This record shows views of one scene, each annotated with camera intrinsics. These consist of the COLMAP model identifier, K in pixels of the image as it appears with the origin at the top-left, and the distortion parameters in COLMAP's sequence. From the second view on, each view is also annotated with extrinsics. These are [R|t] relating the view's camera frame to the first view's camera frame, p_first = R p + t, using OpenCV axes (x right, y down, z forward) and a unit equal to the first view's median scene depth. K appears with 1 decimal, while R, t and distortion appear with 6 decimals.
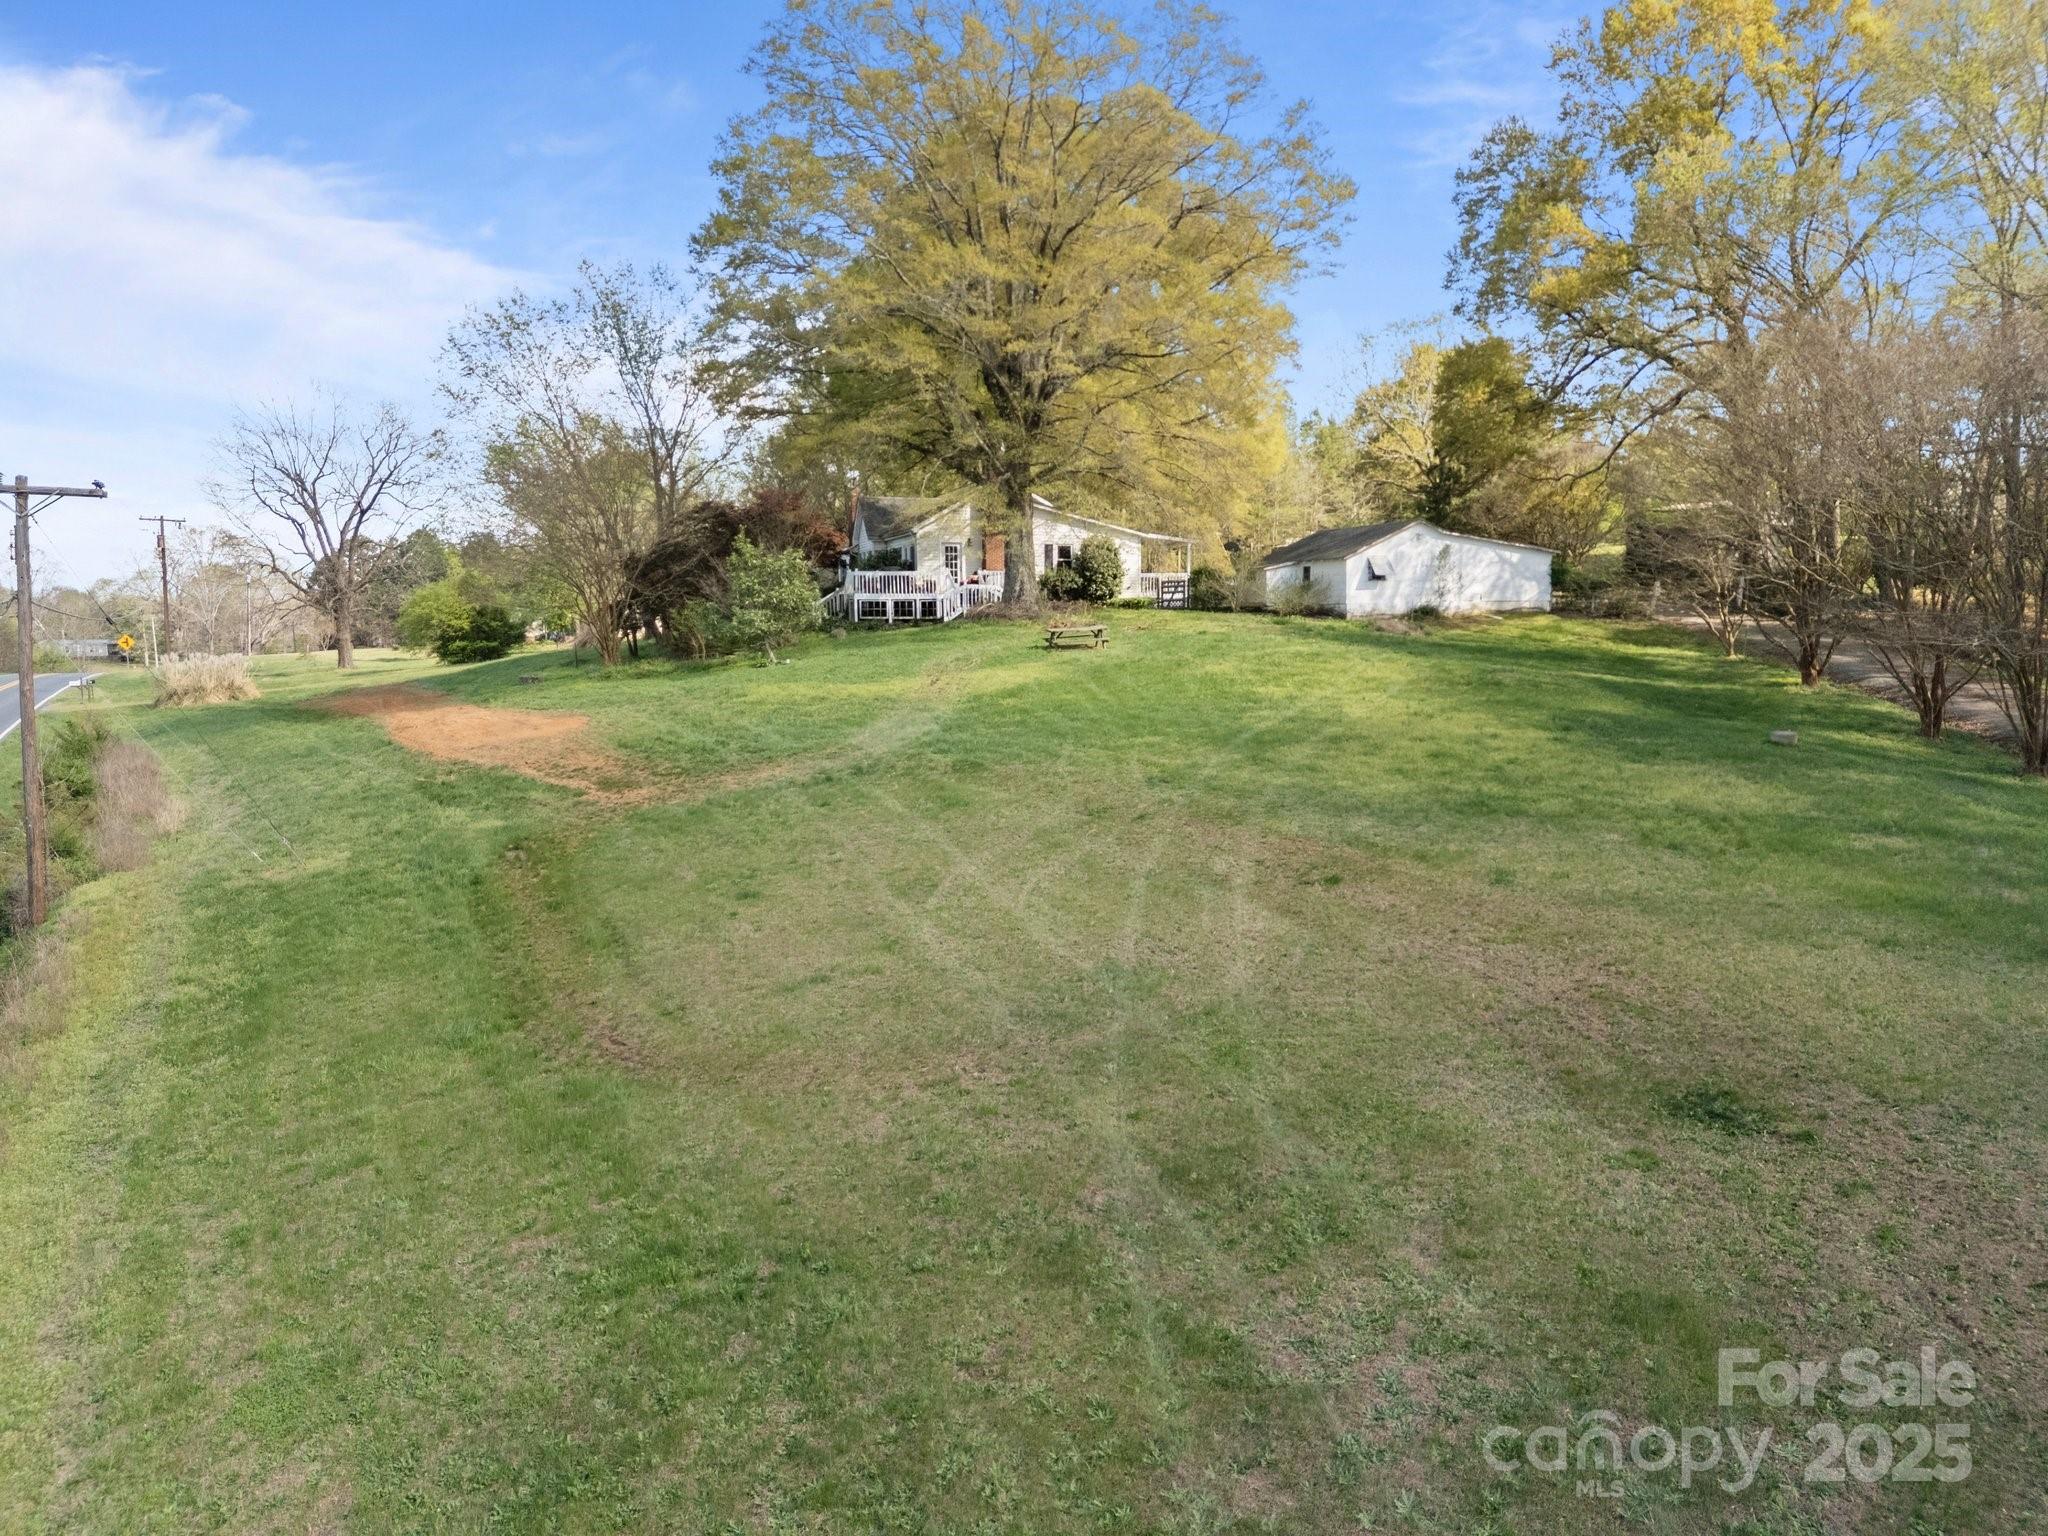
lens RADIAL K [[1460.4, 0, 1025.7], [0, 1460.4, 761.4], [0, 0, 1]] dist [0.000016, -0.008841]
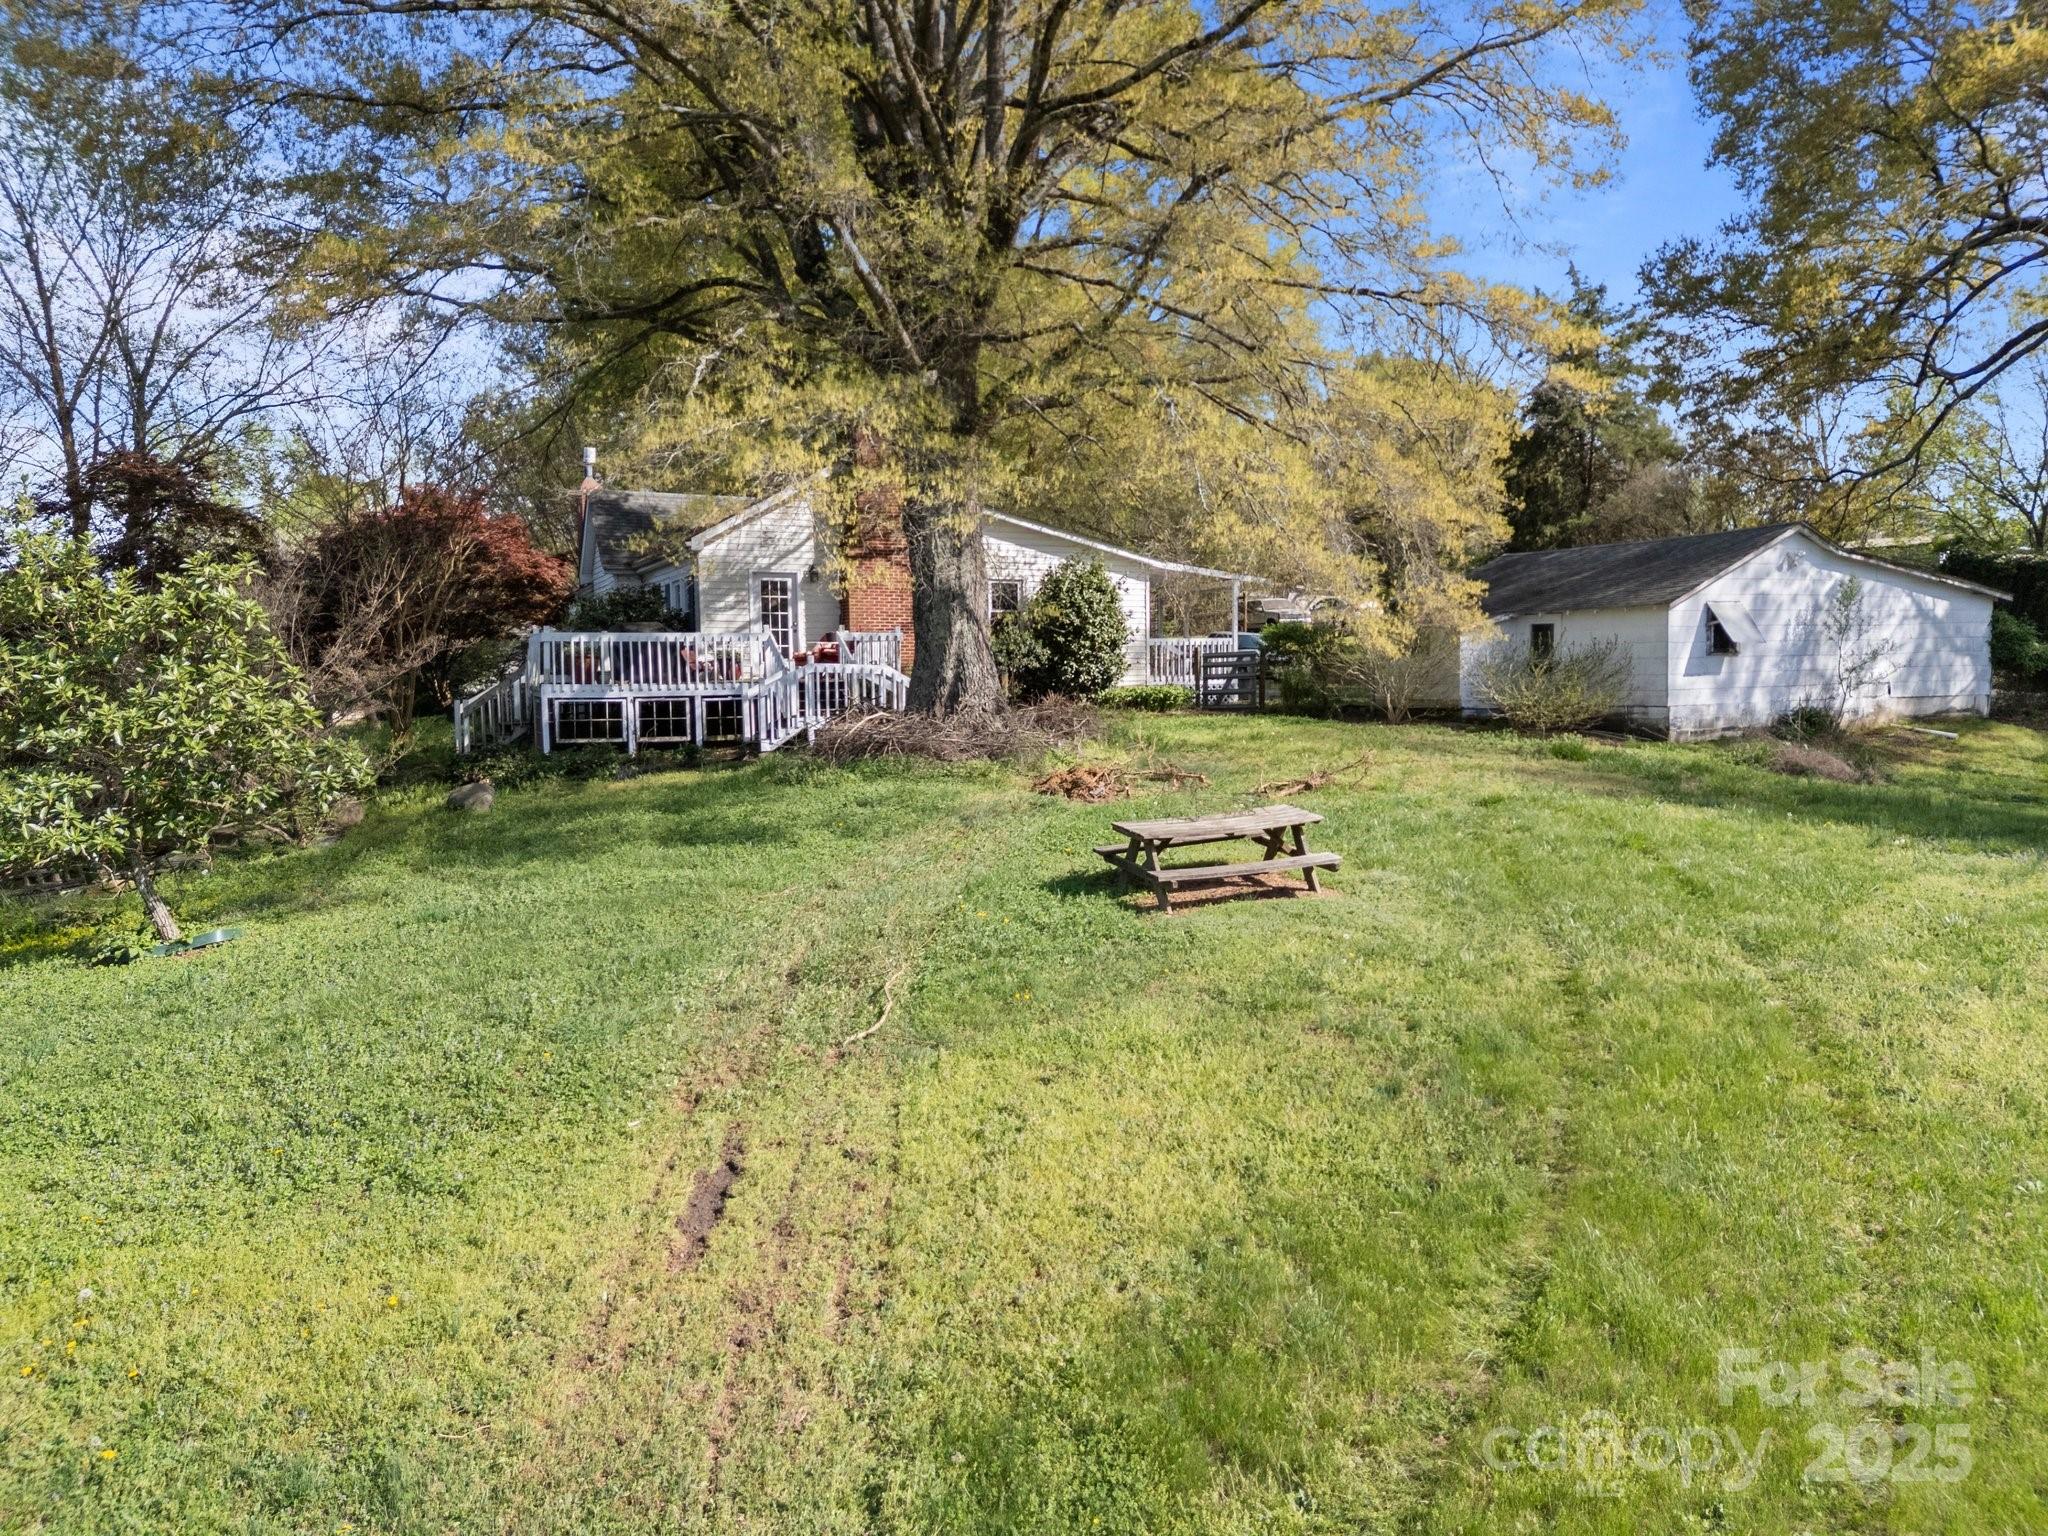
lens RADIAL K [[1460.4, 0, 1018.8], [0, 1460.4, 770.2], [0, 0, 1]] dist [0.000016, -0.008841]
pose [[0.992532, -0.008980, 0.121650, -0.032317], [0.013857, 0.999131, -0.039308, -0.070600], [-0.121192, 0.040700, 0.991794, 0.559003]]
